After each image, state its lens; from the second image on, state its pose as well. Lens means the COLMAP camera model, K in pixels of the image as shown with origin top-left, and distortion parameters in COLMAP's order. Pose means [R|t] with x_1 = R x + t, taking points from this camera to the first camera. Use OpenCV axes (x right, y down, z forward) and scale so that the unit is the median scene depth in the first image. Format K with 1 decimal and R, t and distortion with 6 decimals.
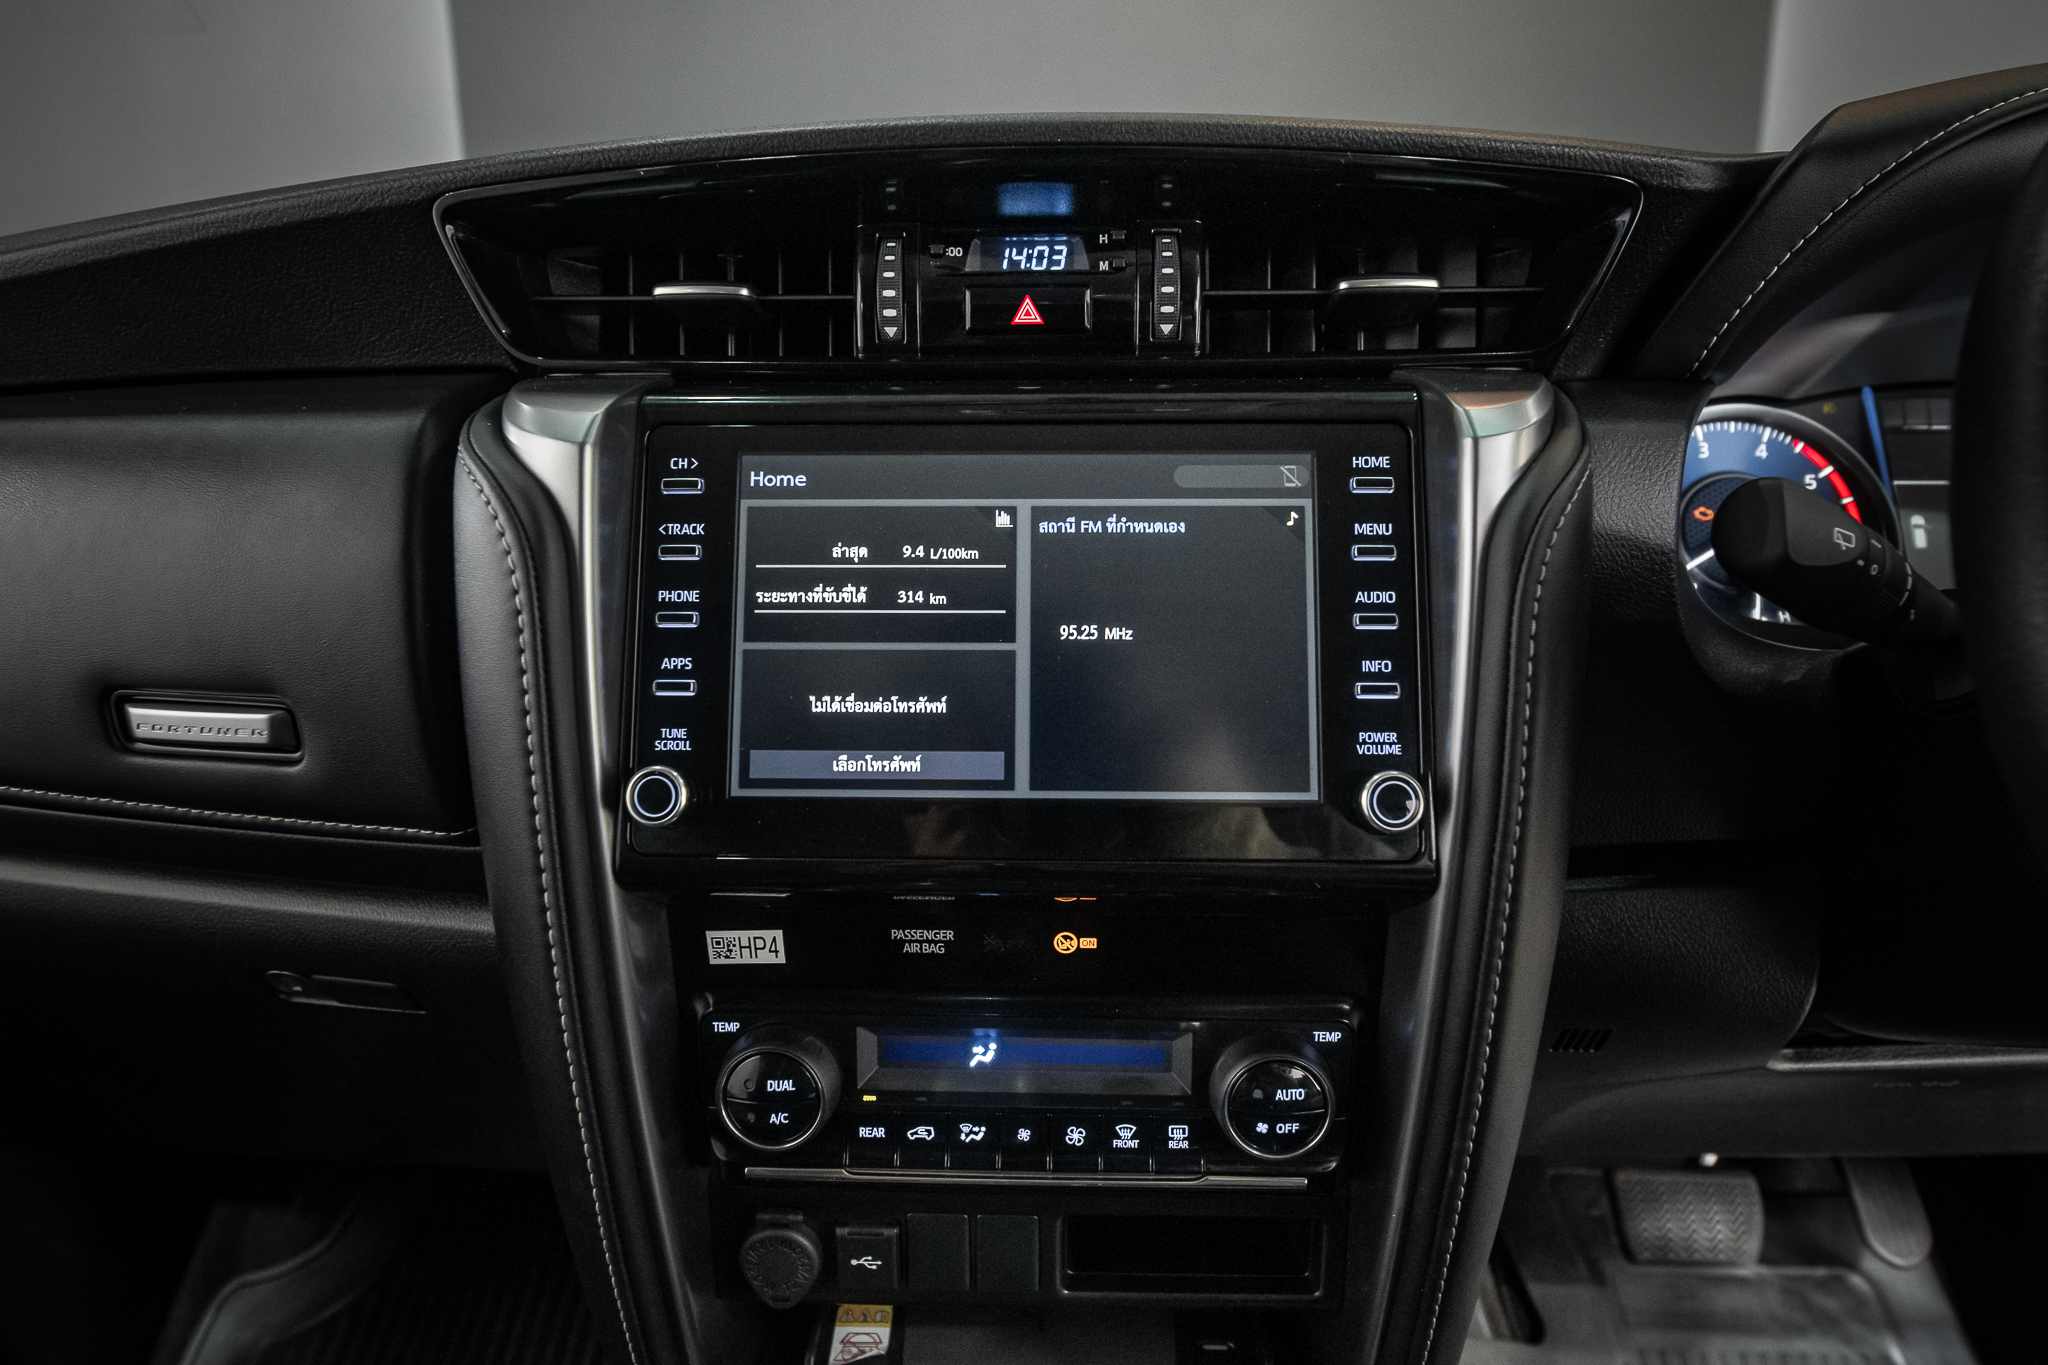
lens RADIAL K [[1259.2, 0, 1015.8], [0, 1259.2, 659.5], [0, 0, 1]] dist [-0.007124, -0.000425]
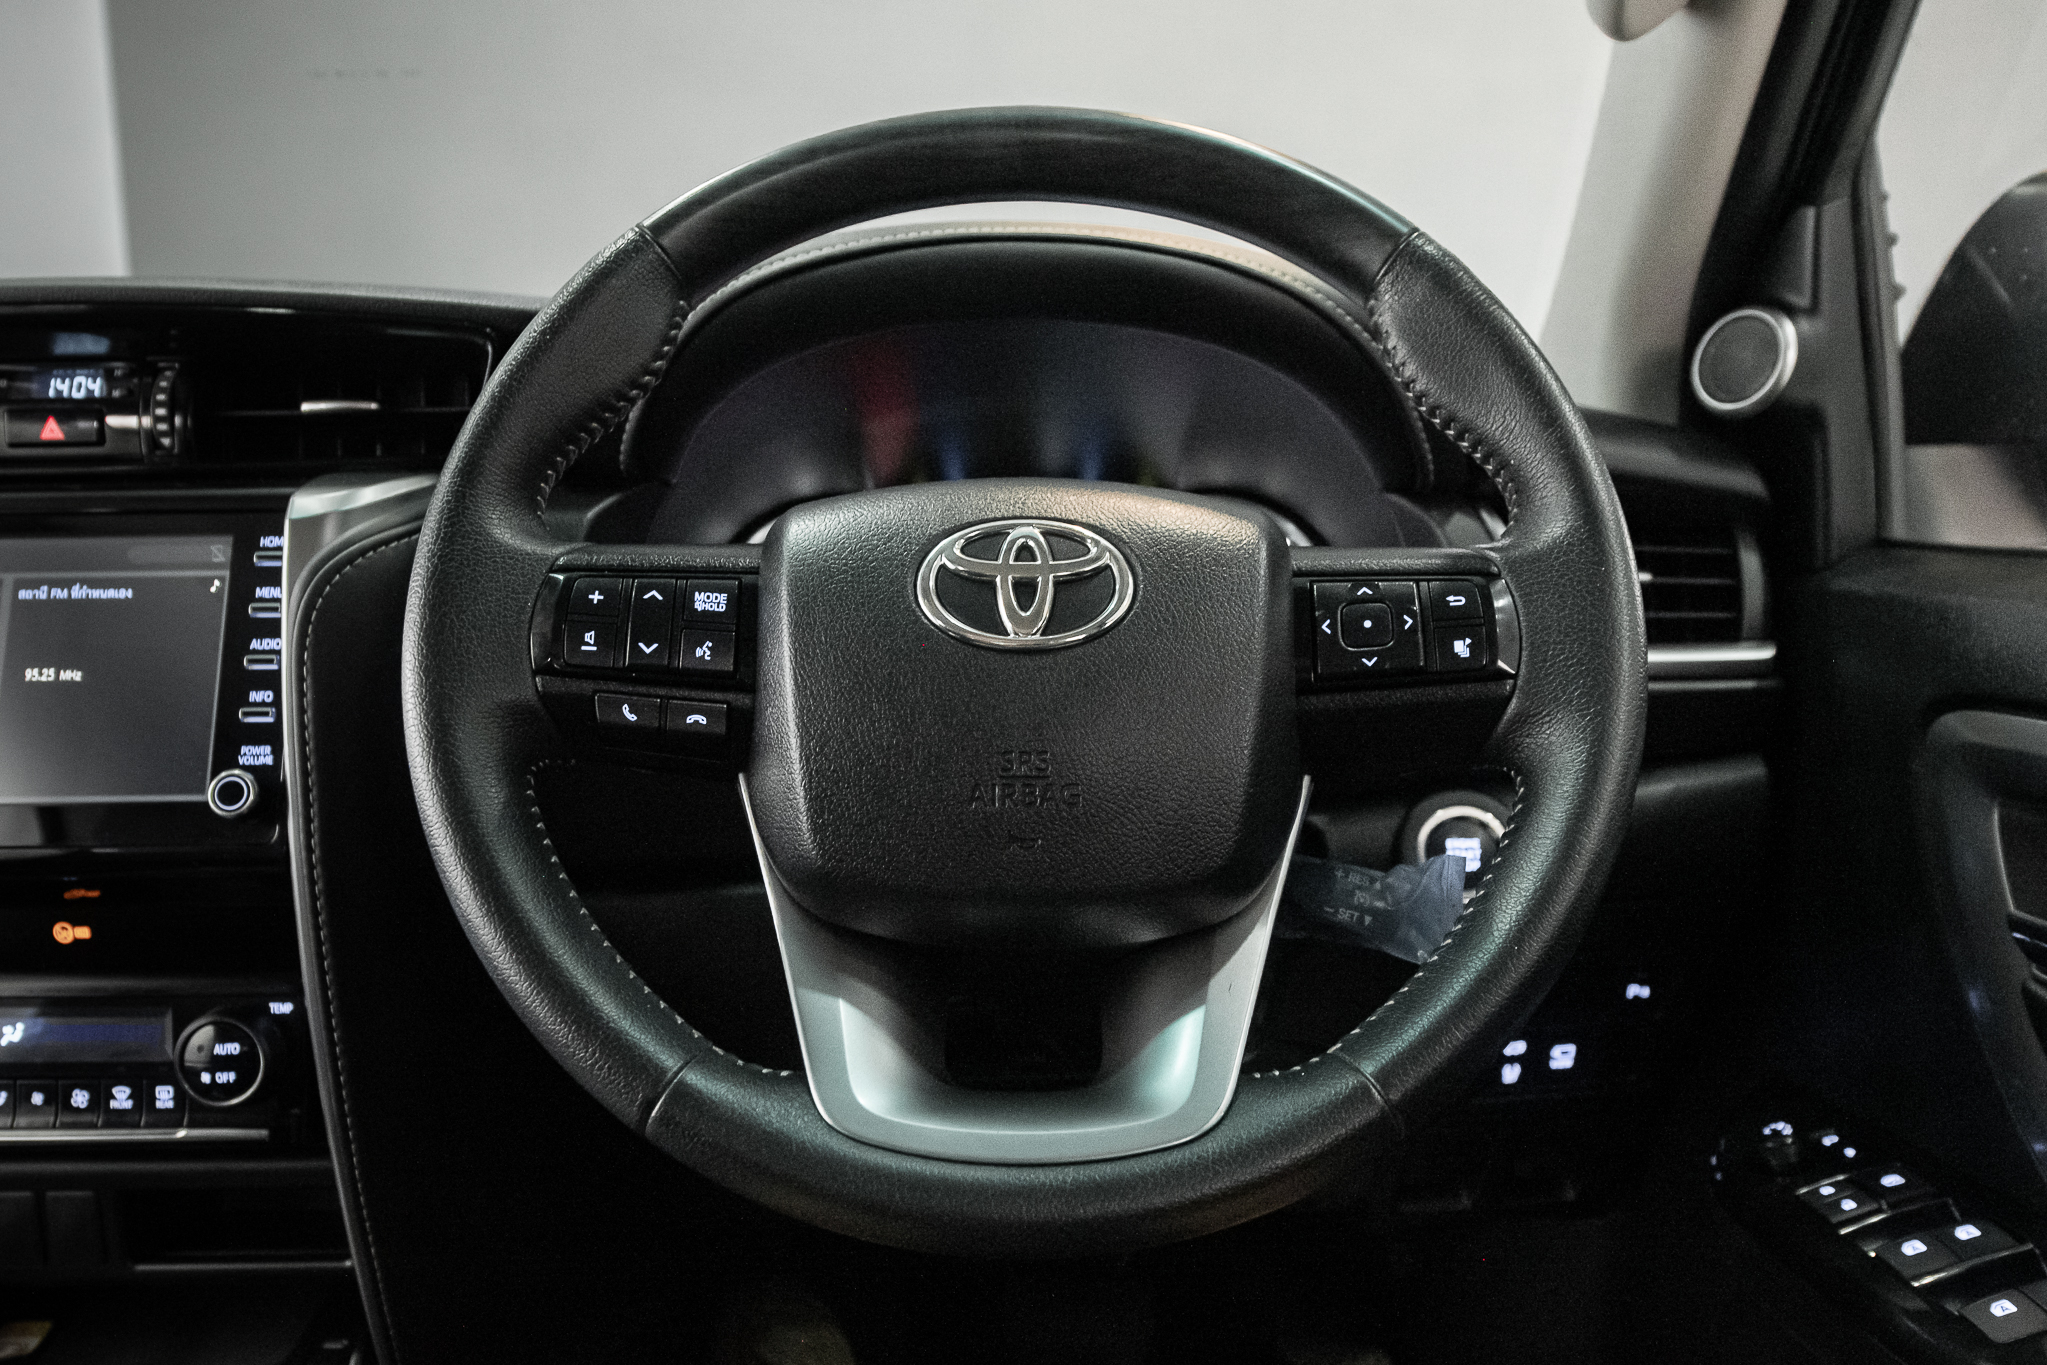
lens RADIAL K [[1539.9, 0, 1032.2], [0, 1539.9, 694.3], [0, 0, 1]] dist [0.001754, -0.002692]
pose [[0.999236, -0.012056, 0.037175, 0.956216], [0.015584, 0.995249, -0.096111, 0.157292], [-0.035840, 0.096617, 0.994676, -0.565096]]
